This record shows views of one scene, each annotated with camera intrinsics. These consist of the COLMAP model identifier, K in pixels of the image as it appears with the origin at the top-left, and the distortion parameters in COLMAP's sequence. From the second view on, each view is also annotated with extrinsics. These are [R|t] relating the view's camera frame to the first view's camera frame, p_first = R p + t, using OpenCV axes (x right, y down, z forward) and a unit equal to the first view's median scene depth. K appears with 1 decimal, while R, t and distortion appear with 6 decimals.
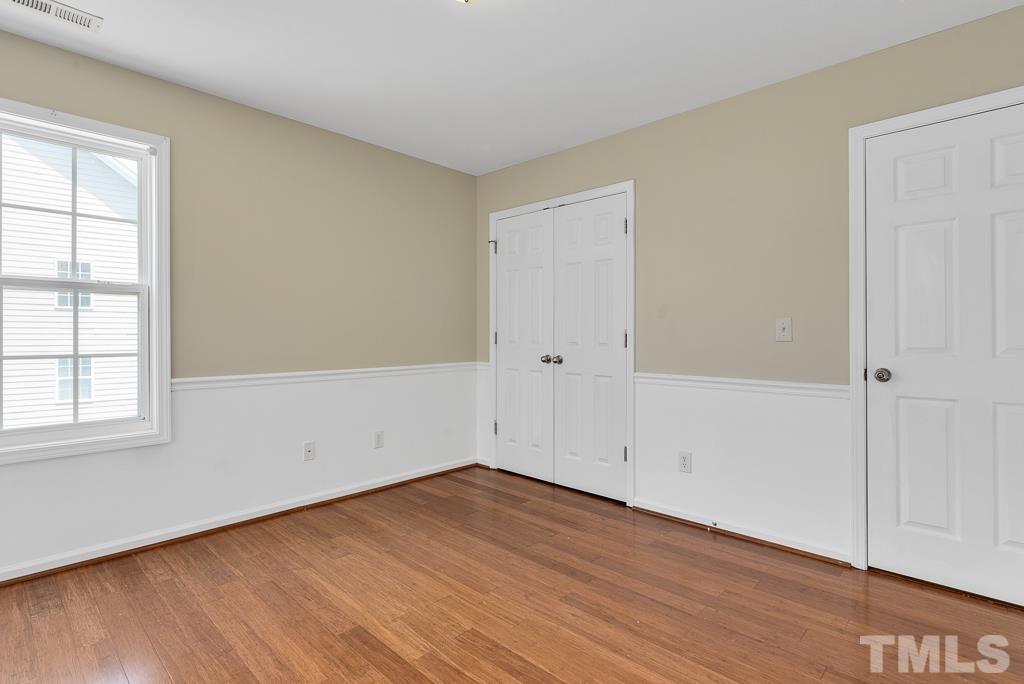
lens RADIAL K [[510.6, 0, 520.5], [0, 510.6, 338.9], [0, 0, 1]] dist [0.012435, 0.000107]
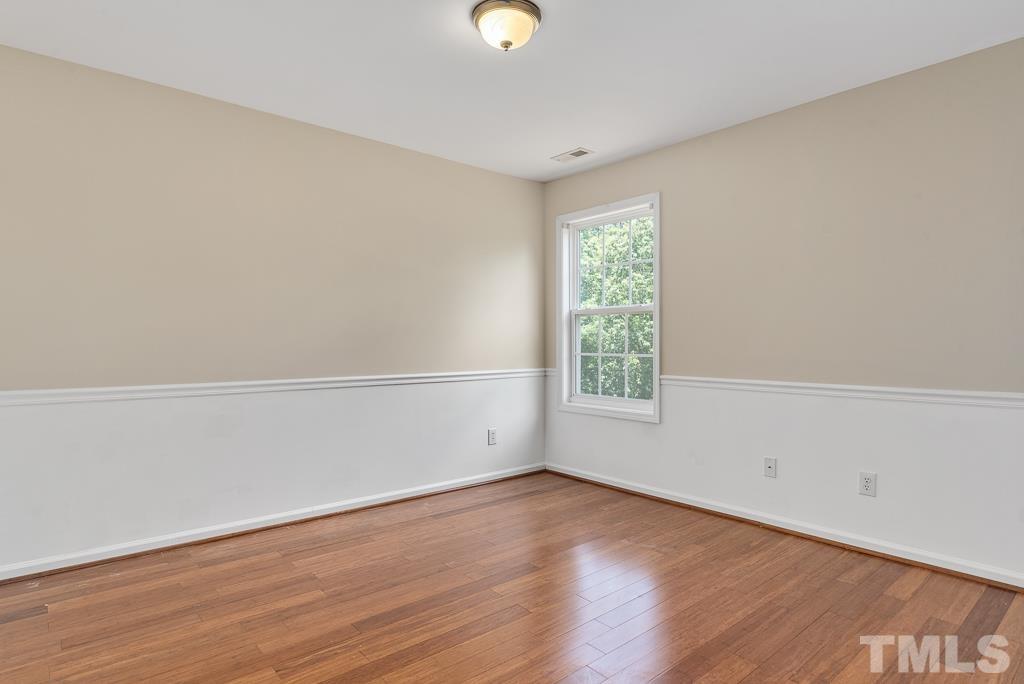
lens RADIAL K [[562.0, 0, 519.6], [0, 562.0, 346.9], [0, 0, 1]] dist [-0.006457, 0.001623]
pose [[-0.105545, 0.006362, -0.994394, 0.722886], [-0.015295, 0.999851, 0.008020, 0.000633], [0.994297, 0.016055, -0.105432, 0.737035]]
